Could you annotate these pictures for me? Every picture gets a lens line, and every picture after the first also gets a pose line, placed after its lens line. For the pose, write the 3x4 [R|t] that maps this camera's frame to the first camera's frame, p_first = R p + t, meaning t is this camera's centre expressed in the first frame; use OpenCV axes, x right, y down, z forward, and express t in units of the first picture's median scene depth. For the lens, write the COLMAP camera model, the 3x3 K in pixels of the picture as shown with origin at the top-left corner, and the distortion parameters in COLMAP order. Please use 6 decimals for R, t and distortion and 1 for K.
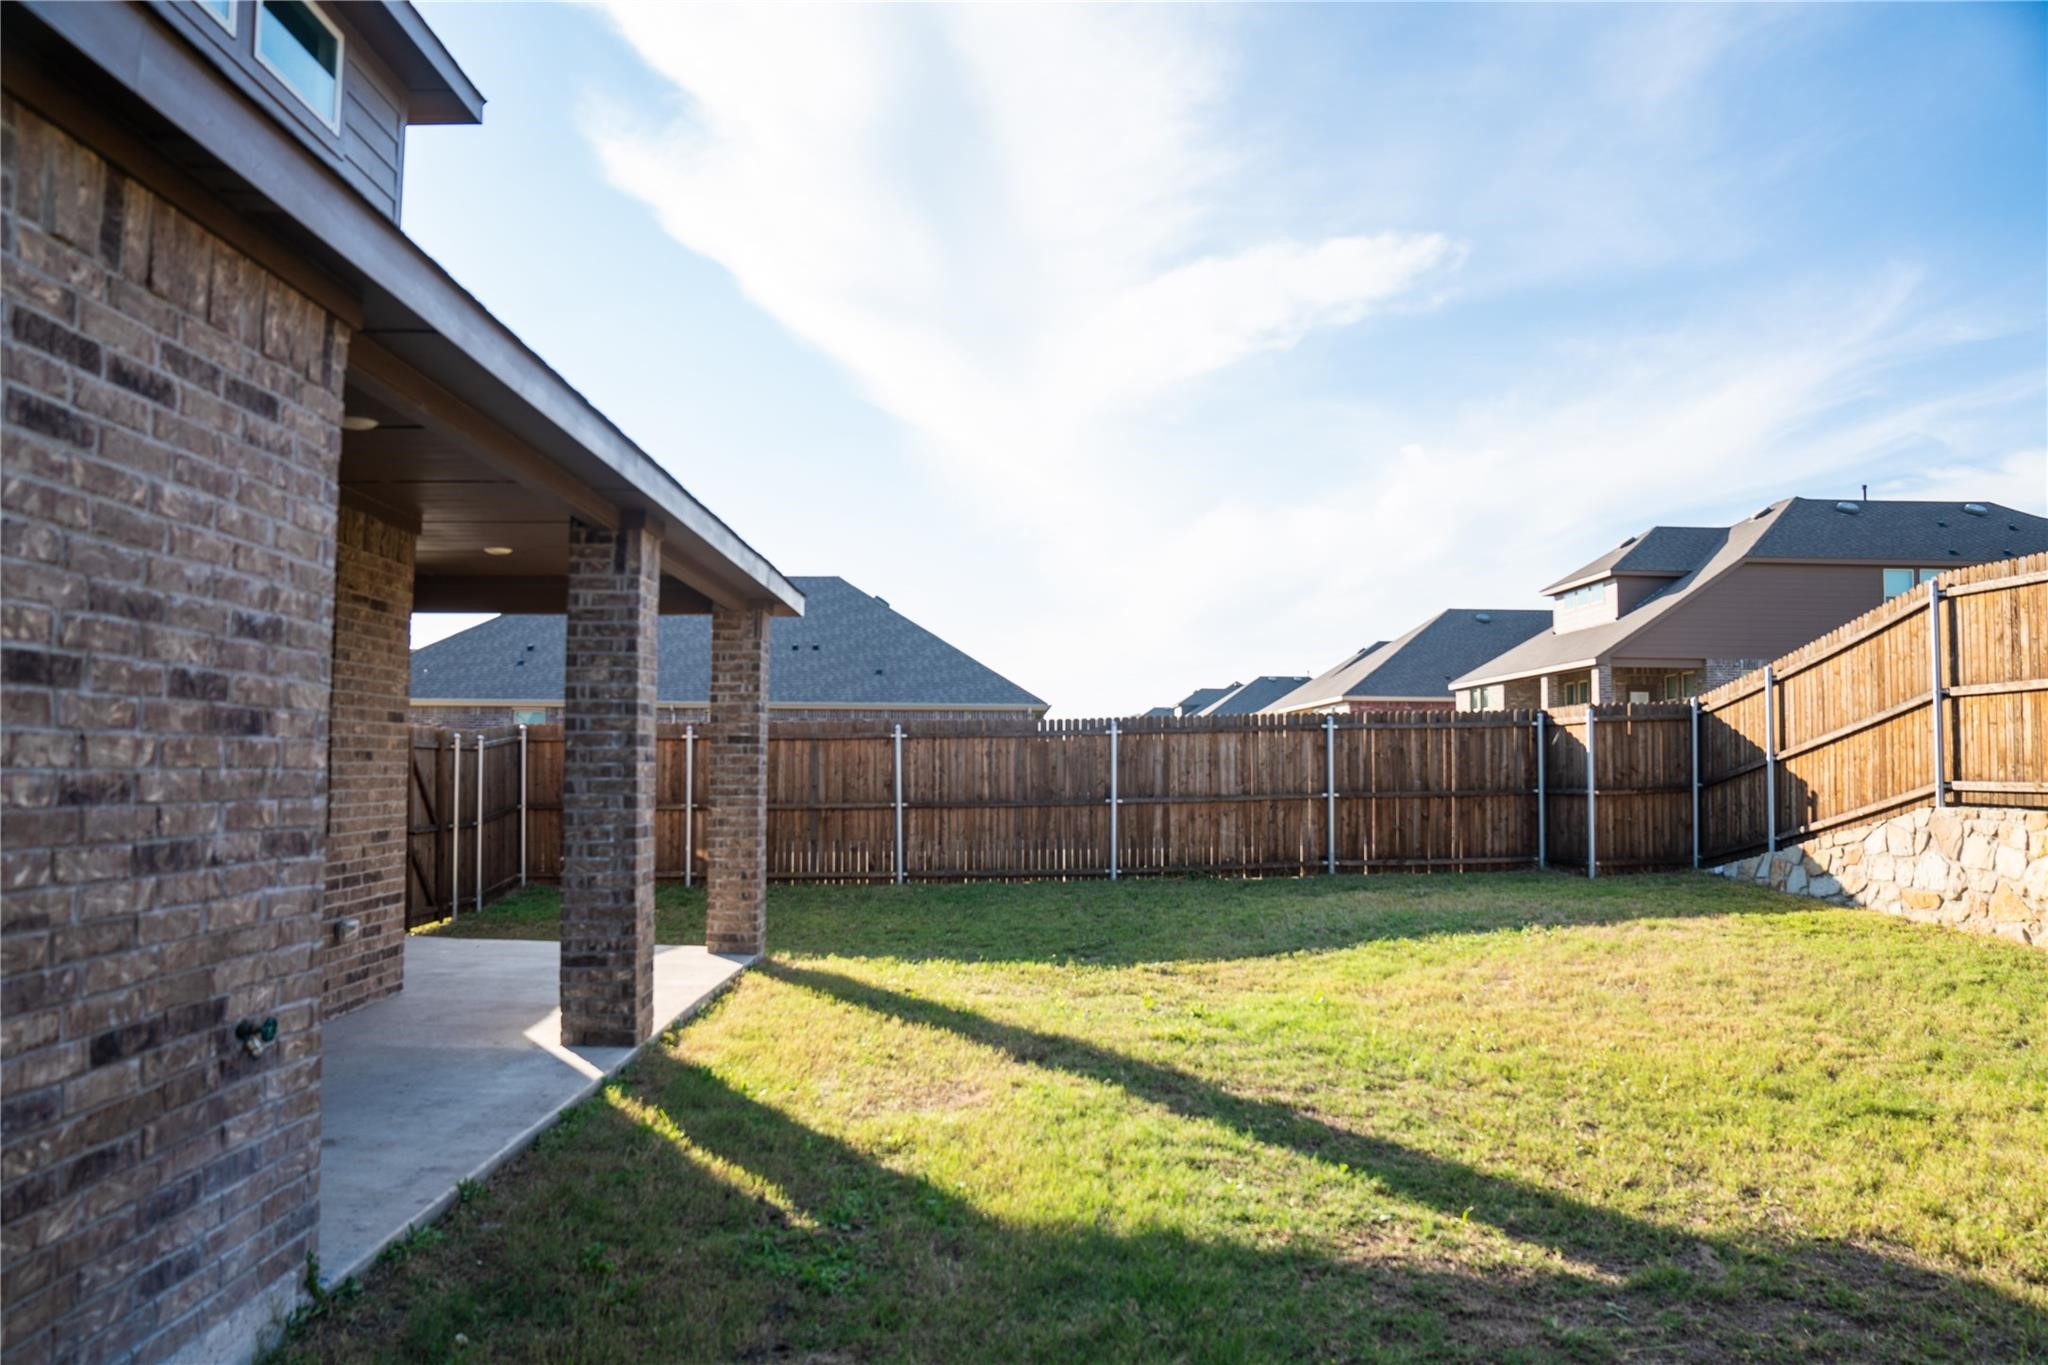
lens RADIAL K [[1446.7, 0, 1001.3], [0, 1446.7, 705.0], [0, 0, 1]] dist [-0.121006, 0.103721]
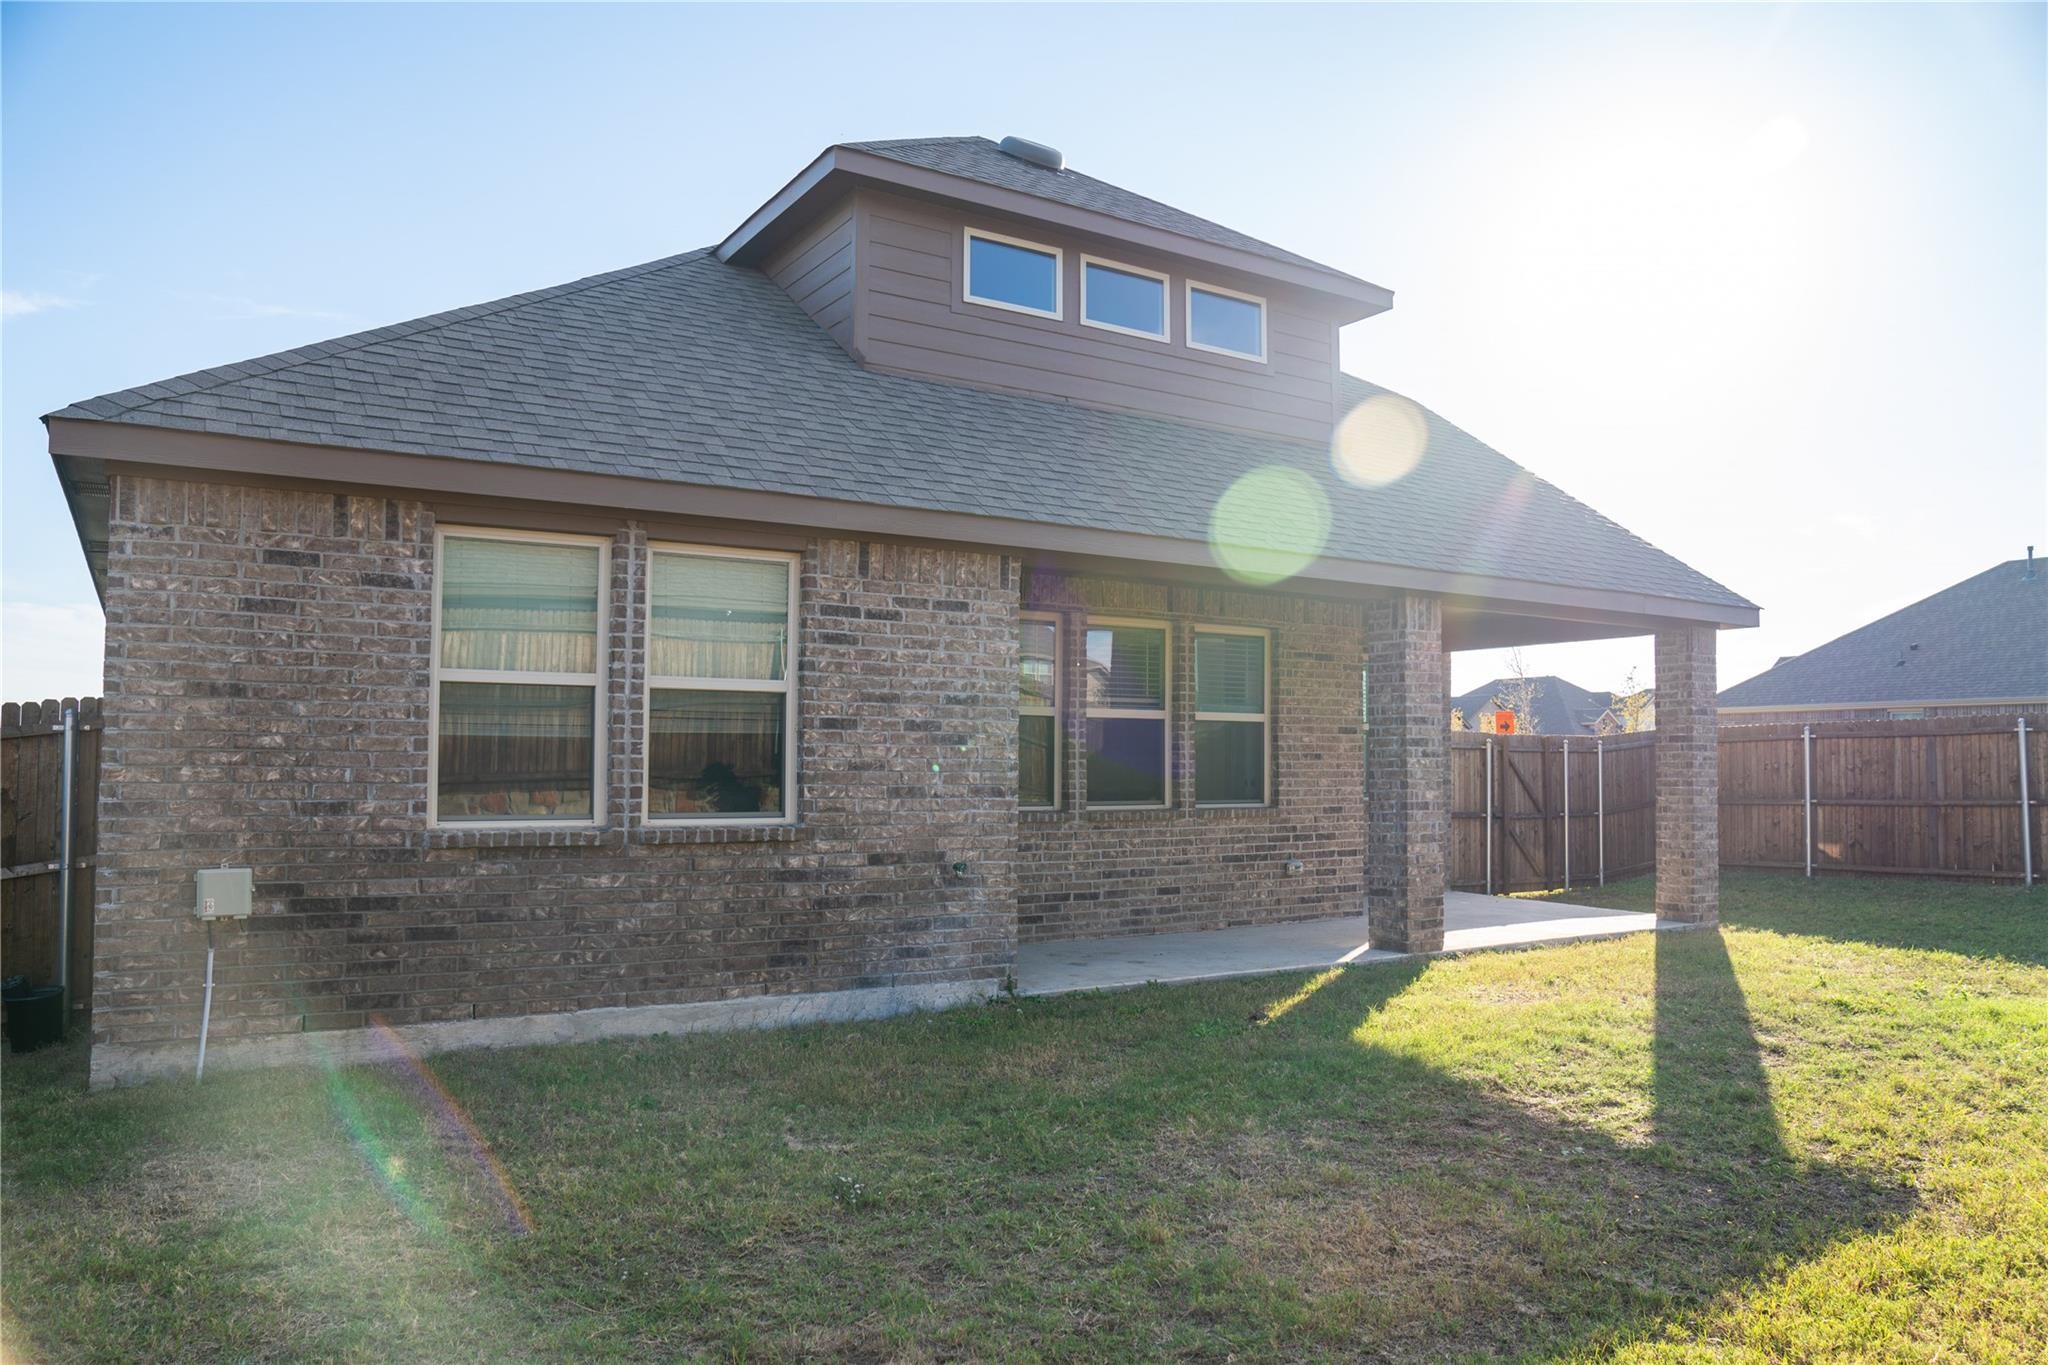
lens RADIAL K [[1446.7, 0, 1001.3], [0, 1446.7, 705.0], [0, 0, 1]] dist [-0.121006, 0.103721]
pose [[0.526487, -0.042928, -0.849099, 1.573974], [0.037266, 0.998930, -0.027395, 0.023327], [0.849366, -0.017220, 0.527523, -0.236172]]
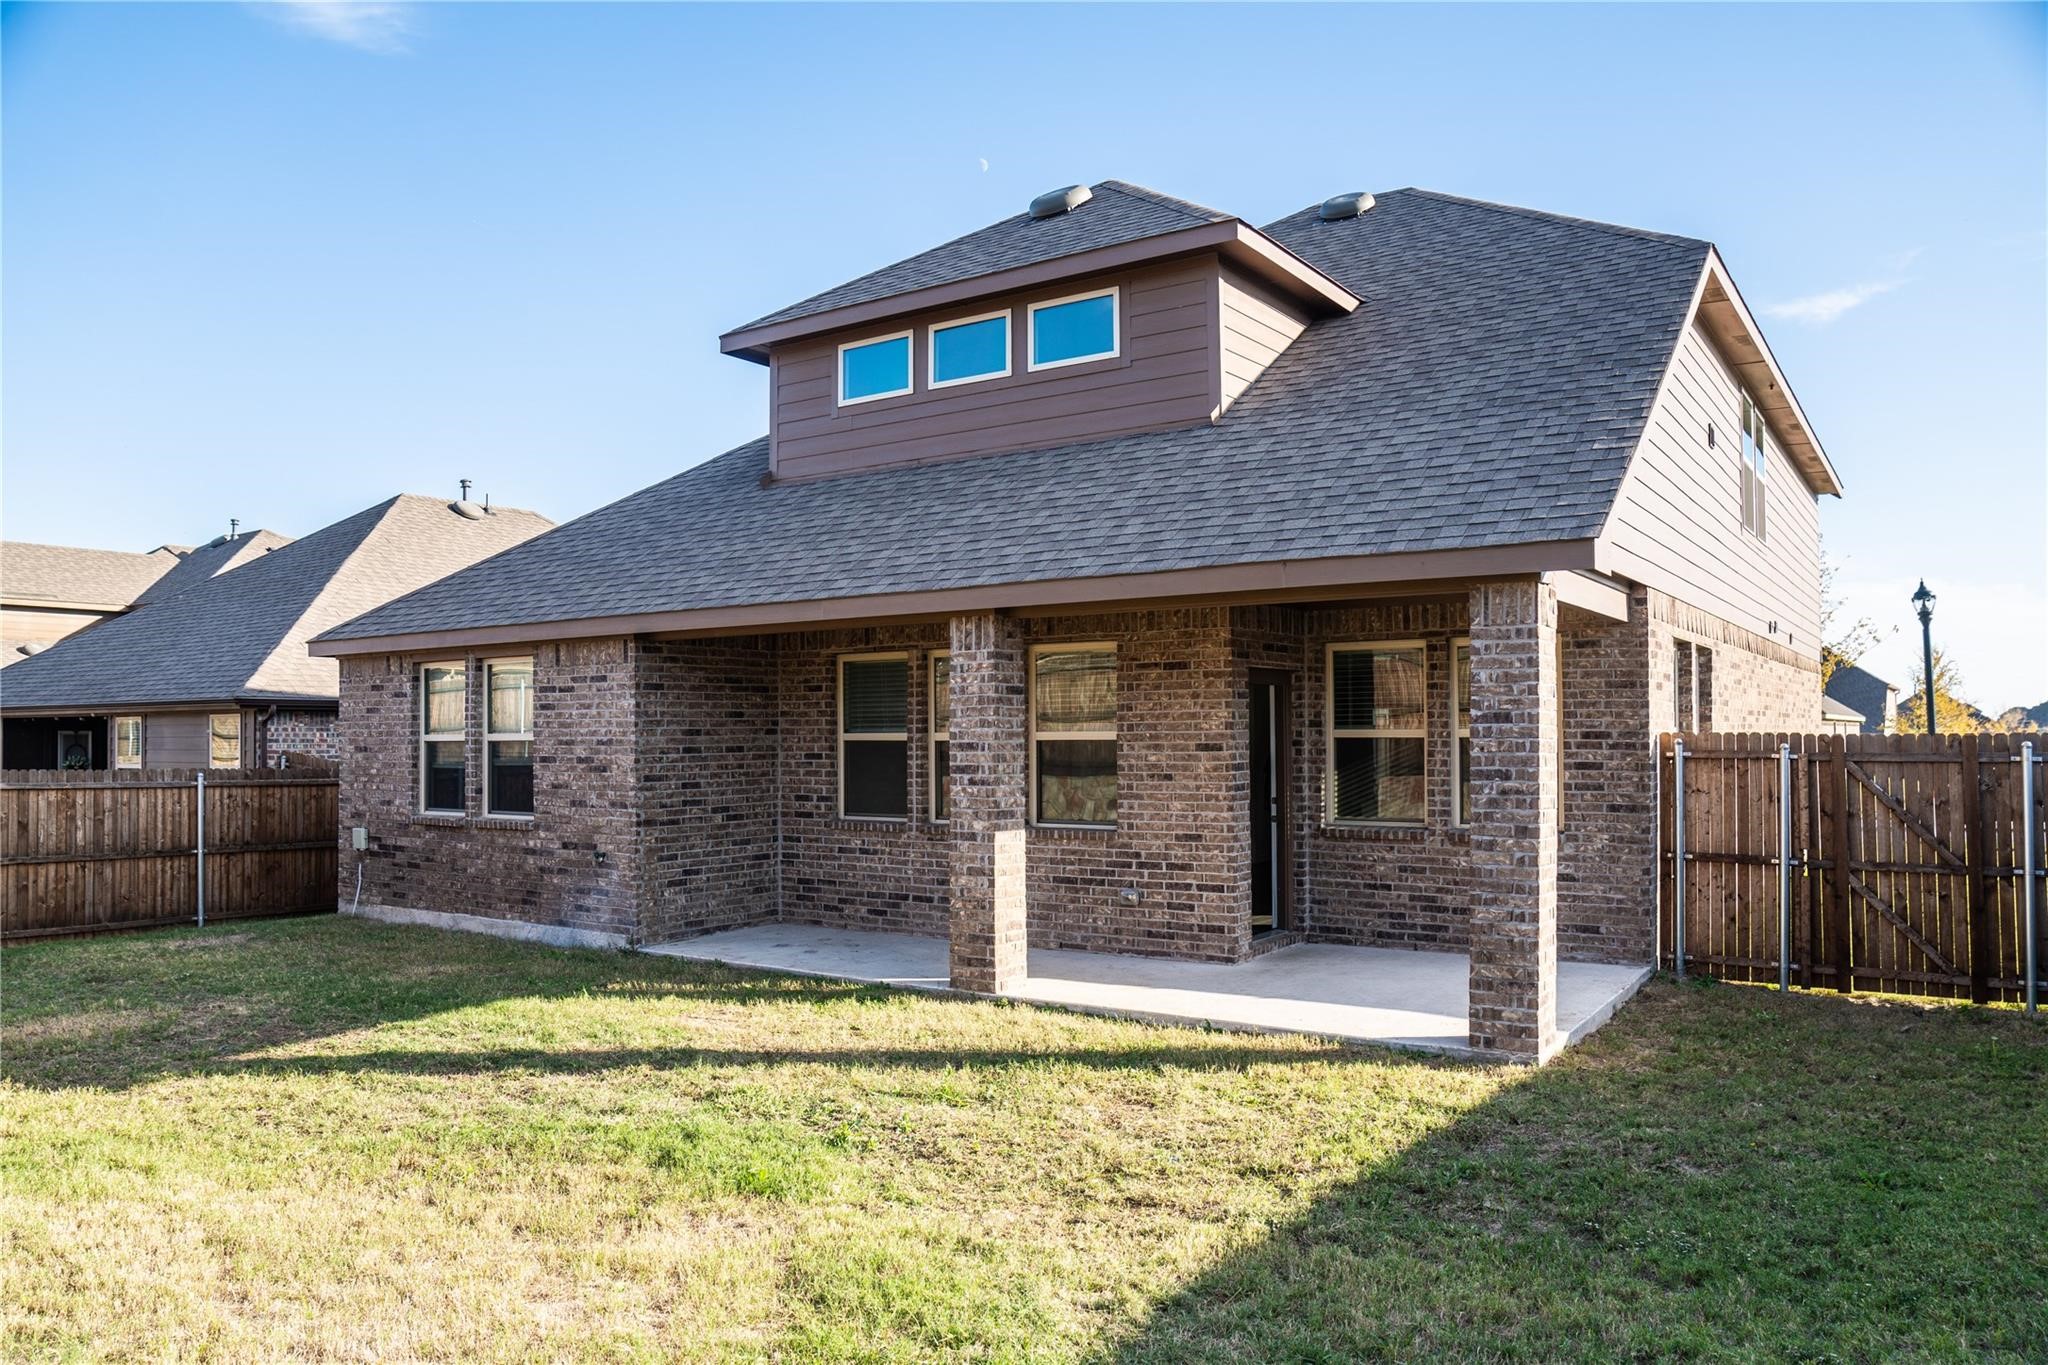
lens RADIAL K [[1446.7, 0, 1001.3], [0, 1446.7, 705.0], [0, 0, 1]] dist [-0.121006, 0.103721]
pose [[-0.583931, -0.023156, -0.811473, 1.782967], [0.036504, 0.997833, -0.054742, 0.084171], [0.810982, -0.061588, -0.581820, 3.847409]]
